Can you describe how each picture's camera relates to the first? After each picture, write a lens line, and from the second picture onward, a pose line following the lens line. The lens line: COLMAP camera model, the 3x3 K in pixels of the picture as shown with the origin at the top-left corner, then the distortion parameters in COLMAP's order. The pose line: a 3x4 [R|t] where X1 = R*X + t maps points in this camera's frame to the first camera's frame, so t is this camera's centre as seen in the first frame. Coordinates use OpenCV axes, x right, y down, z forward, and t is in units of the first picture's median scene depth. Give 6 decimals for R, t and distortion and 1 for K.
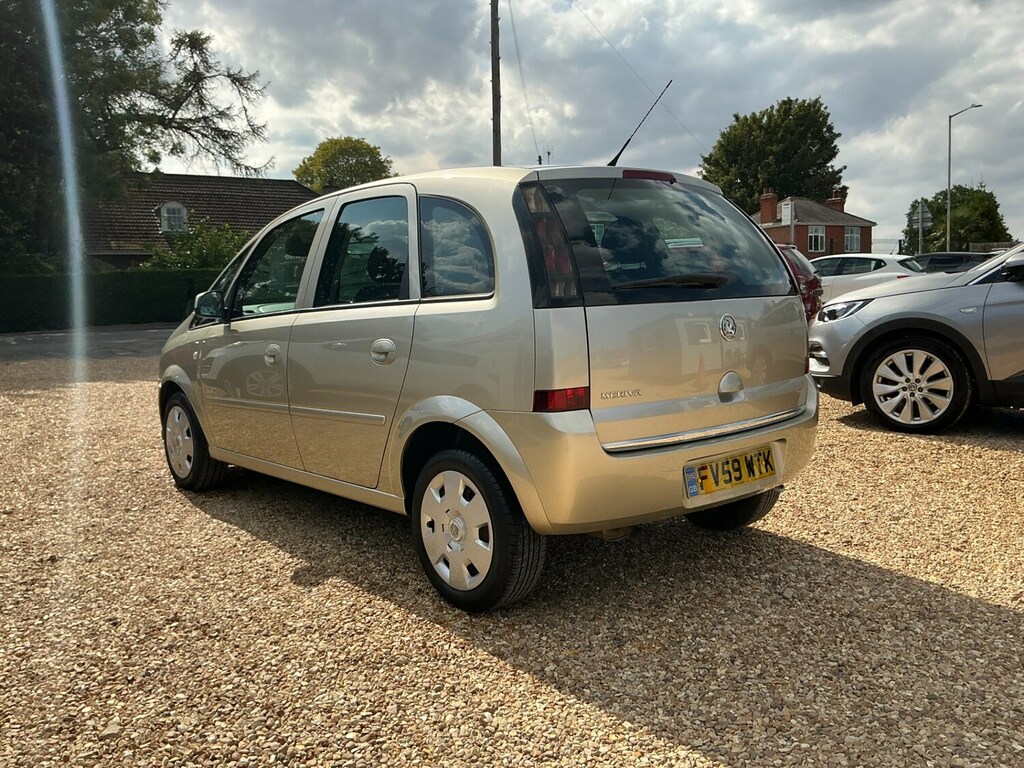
lens RADIAL K [[865.4, 0, 504.3], [0, 865.4, 382.0], [0, 0, 1]] dist [0.070538, -0.157956]
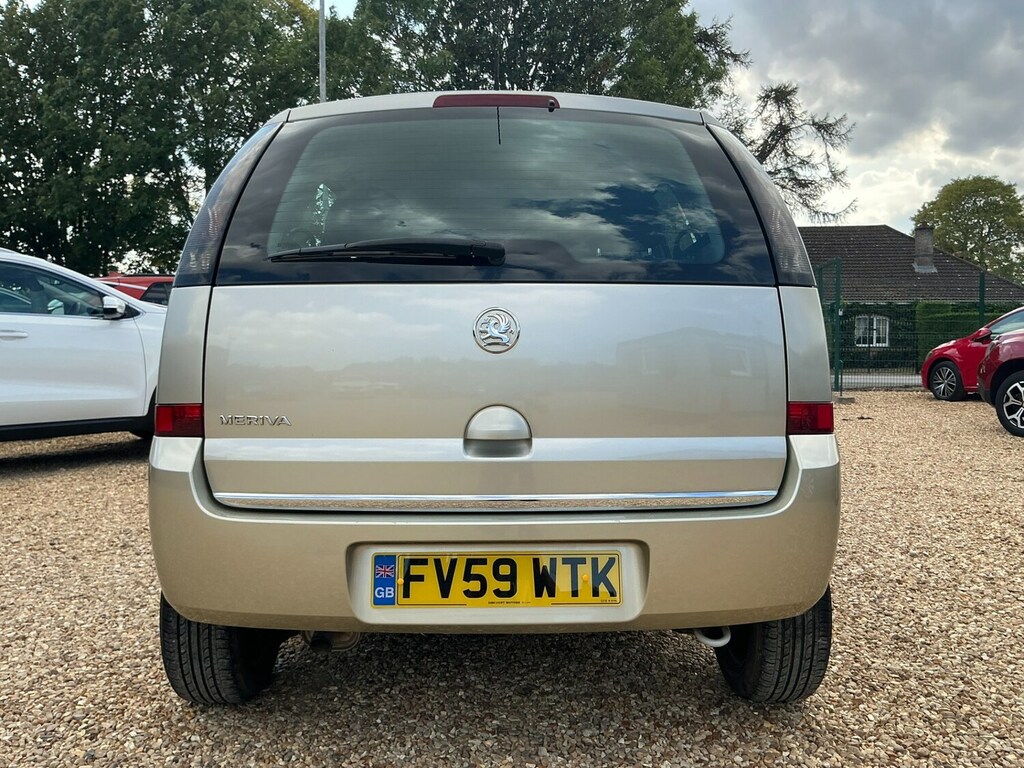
lens RADIAL K [[865.4, 0, 504.3], [0, 865.4, 382.0], [0, 0, 1]] dist [0.070538, -0.157956]
pose [[0.768882, 0.044787, -0.637820, 0.055540], [-0.085122, 0.995834, -0.032687, -0.000776], [0.633699, 0.079424, 0.769492, 0.048839]]
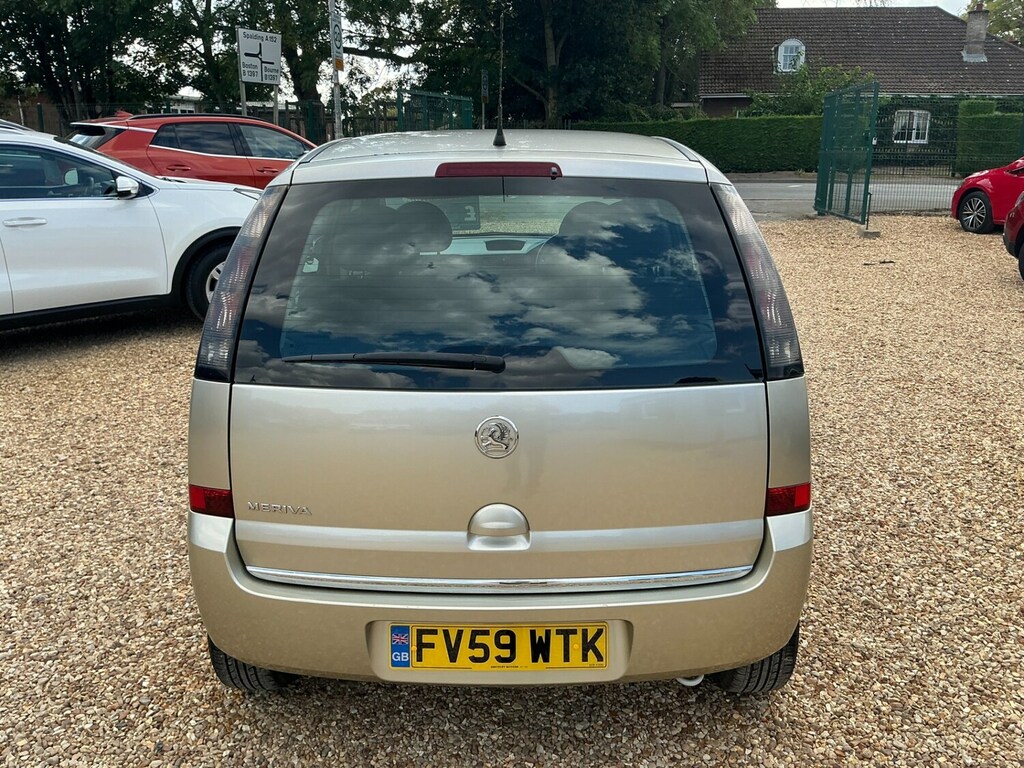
lens RADIAL K [[865.4, 0, 504.3], [0, 865.4, 382.0], [0, 0, 1]] dist [0.070538, -0.157956]
pose [[0.752770, 0.200683, -0.626948, 0.056545], [-0.083082, 0.973746, 0.211935, -0.020521], [0.653020, -0.107450, 0.749680, 0.047125]]
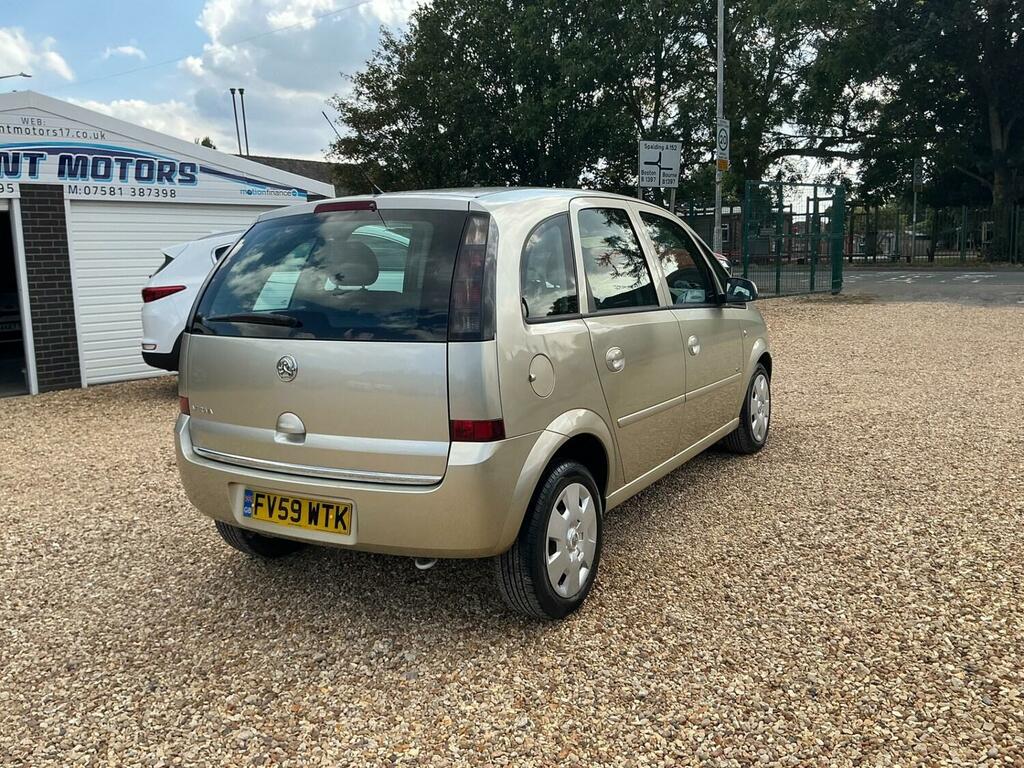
lens RADIAL K [[846.8, 0, 493.1], [0, 846.8, 385.1], [0, 0, 1]] dist [0.139460, -0.254062]
pose [[0.312846, 0.163137, -0.935689, 0.109434], [-0.072132, 0.986375, 0.147857, -0.018027], [0.947061, 0.021237, 0.320351, 0.079650]]
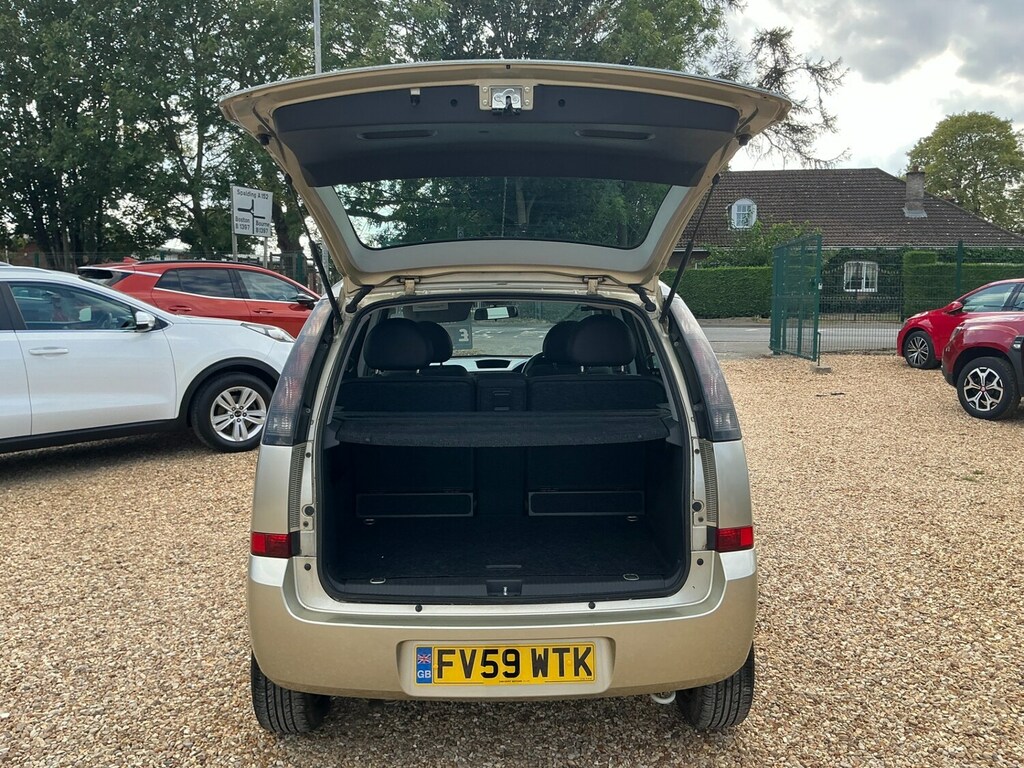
lens RADIAL K [[865.4, 0, 504.3], [0, 865.4, 382.0], [0, 0, 1]] dist [0.070538, -0.157956]
pose [[0.773946, 0.091705, -0.626577, 0.065393], [-0.081866, 0.995645, 0.044602, -0.016838], [0.627938, 0.016776, 0.778082, 0.033202]]
